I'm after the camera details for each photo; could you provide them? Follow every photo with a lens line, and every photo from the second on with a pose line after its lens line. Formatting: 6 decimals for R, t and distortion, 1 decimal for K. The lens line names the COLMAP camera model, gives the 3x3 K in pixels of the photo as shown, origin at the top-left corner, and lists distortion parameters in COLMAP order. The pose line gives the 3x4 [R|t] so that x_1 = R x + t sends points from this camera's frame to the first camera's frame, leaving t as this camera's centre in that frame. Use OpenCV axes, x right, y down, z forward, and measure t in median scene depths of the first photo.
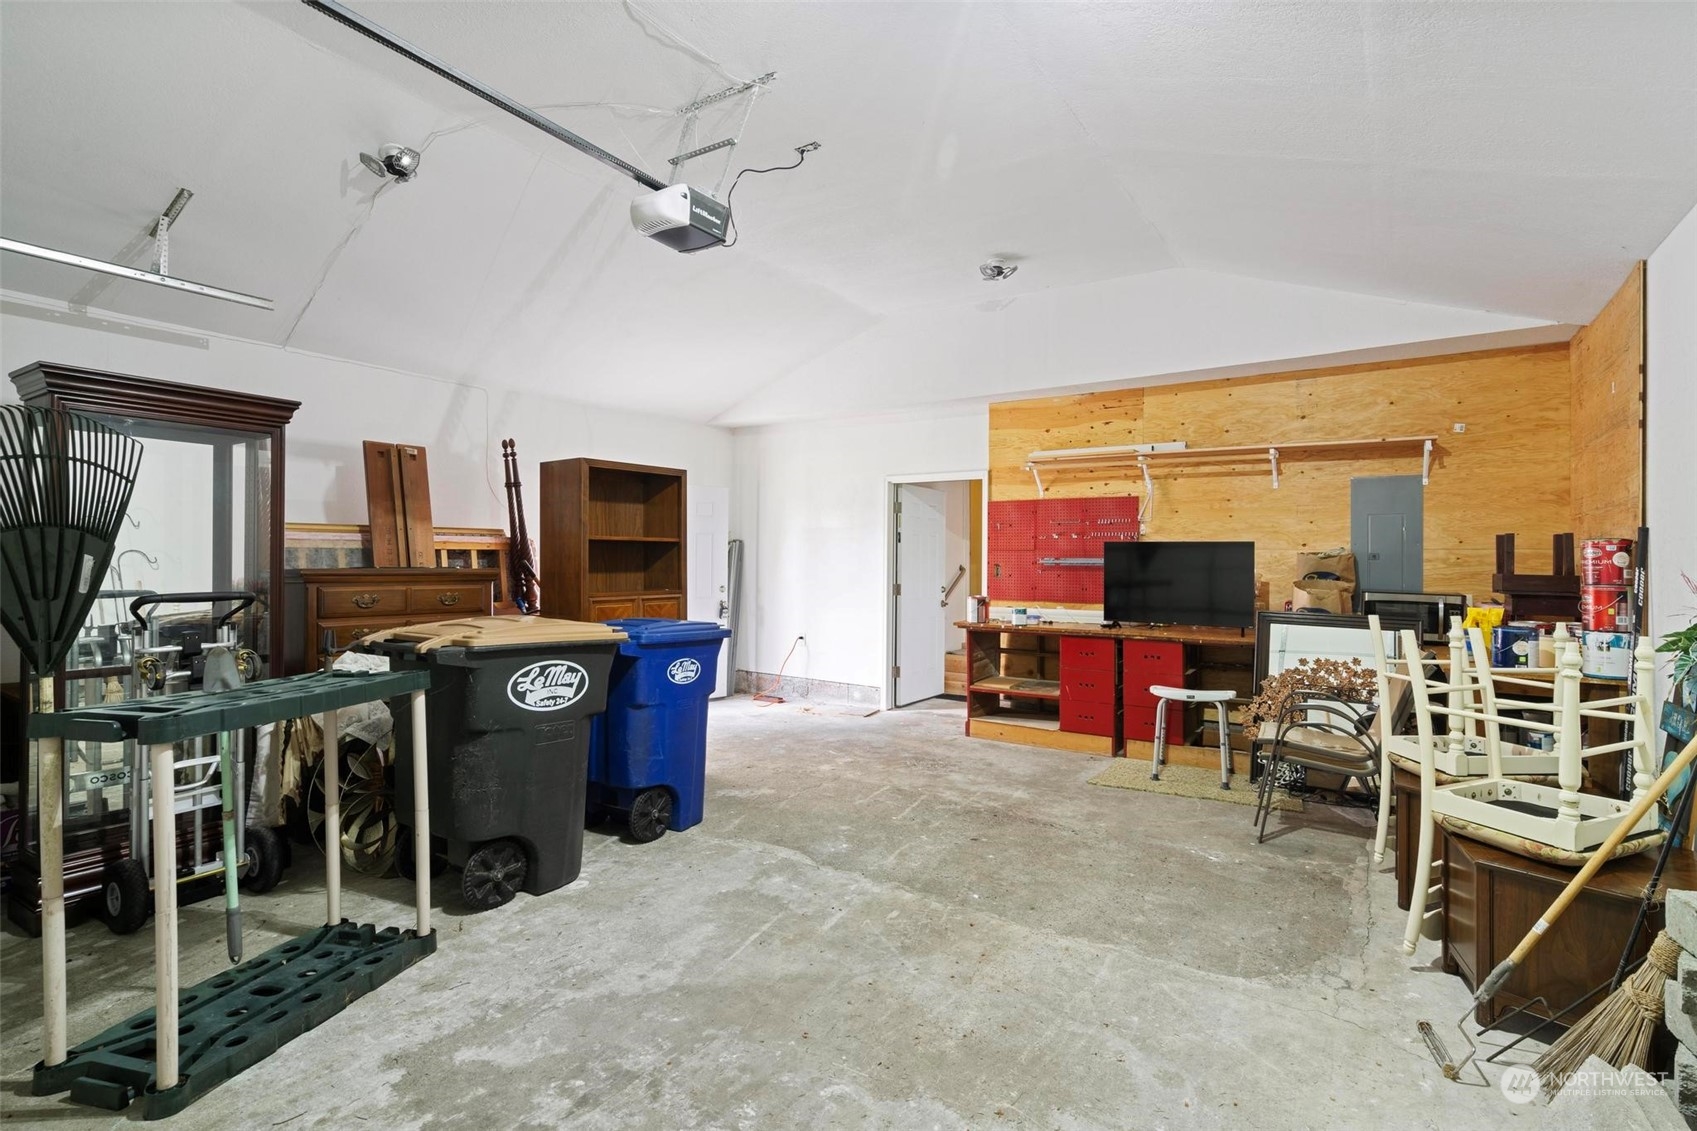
lens RADIAL K [[828.1, 0, 848.5], [0, 828.1, 565.5], [0, 0, 1]] dist [0.001106, 0.001127]
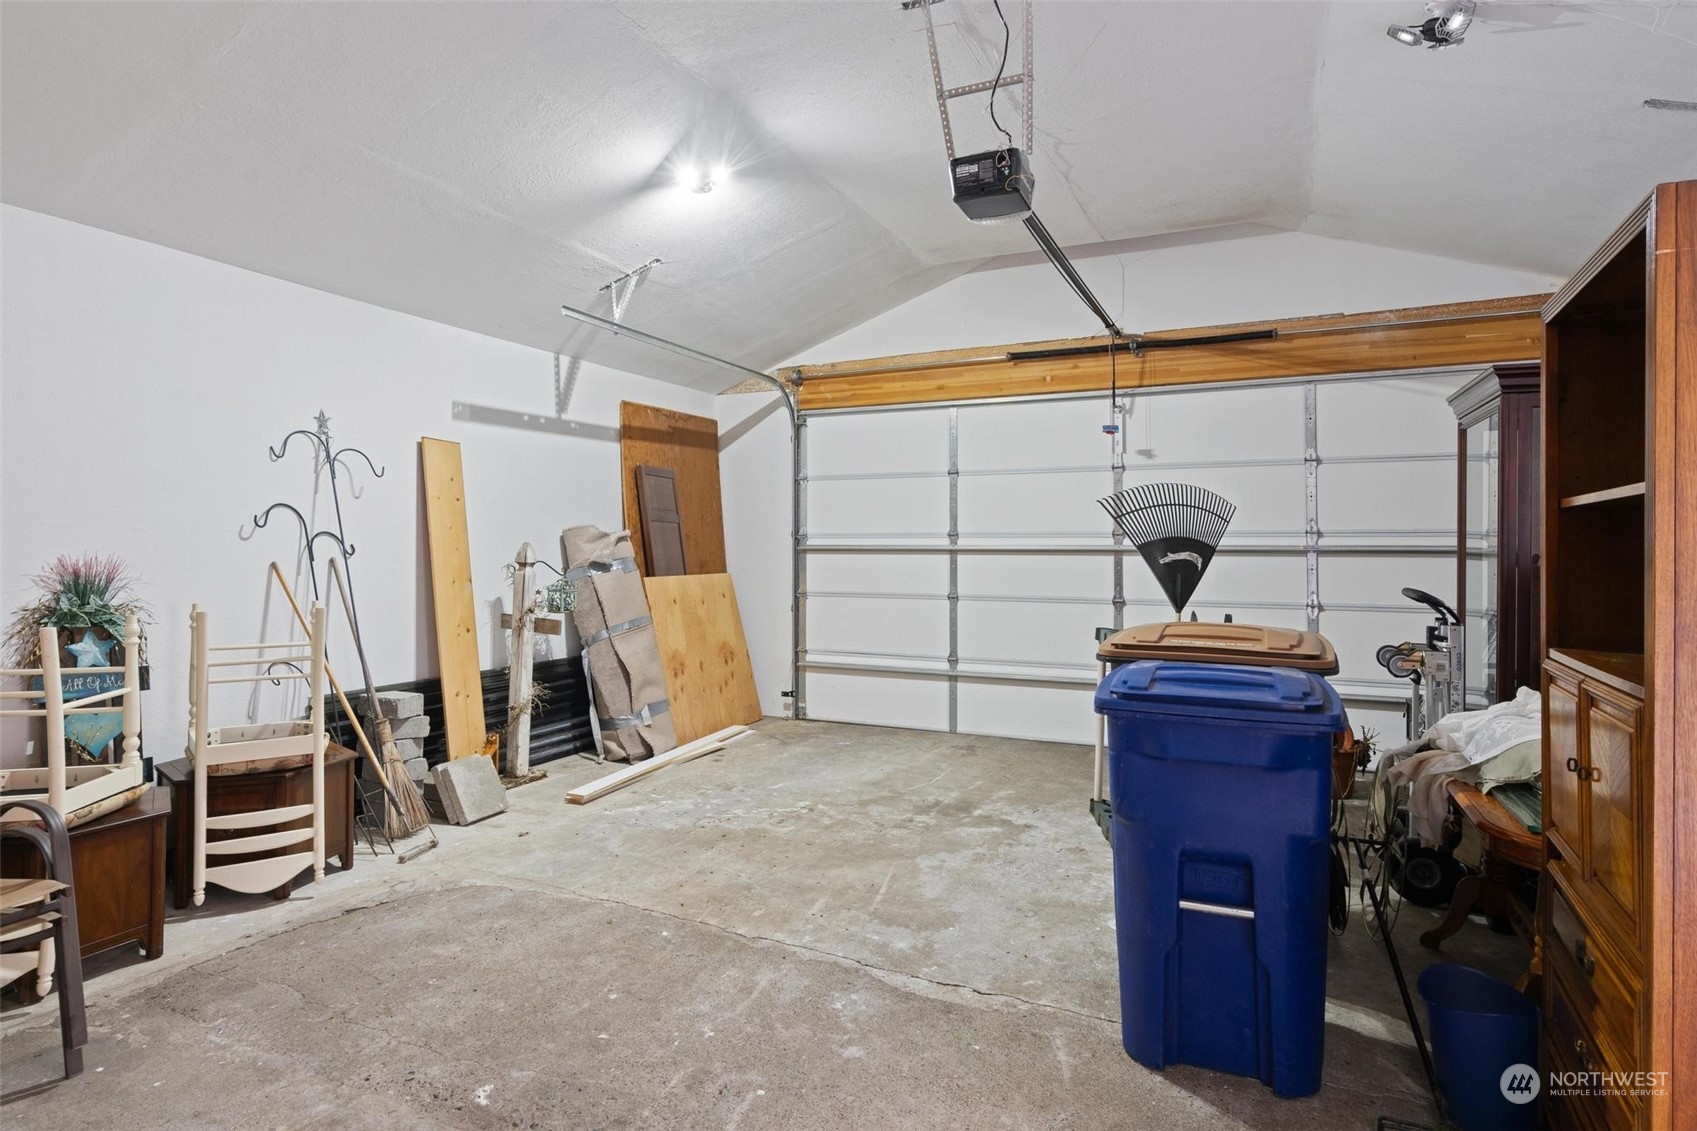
lens RADIAL K [[828.1, 0, 848.5], [0, 828.1, 565.5], [0, 0, 1]] dist [0.001106, 0.001127]
pose [[-0.985160, -0.005727, -0.171544, 0.130103], [-0.010122, 0.999642, 0.024756, -0.018156], [0.171341, 0.026125, -0.984865, 2.145549]]
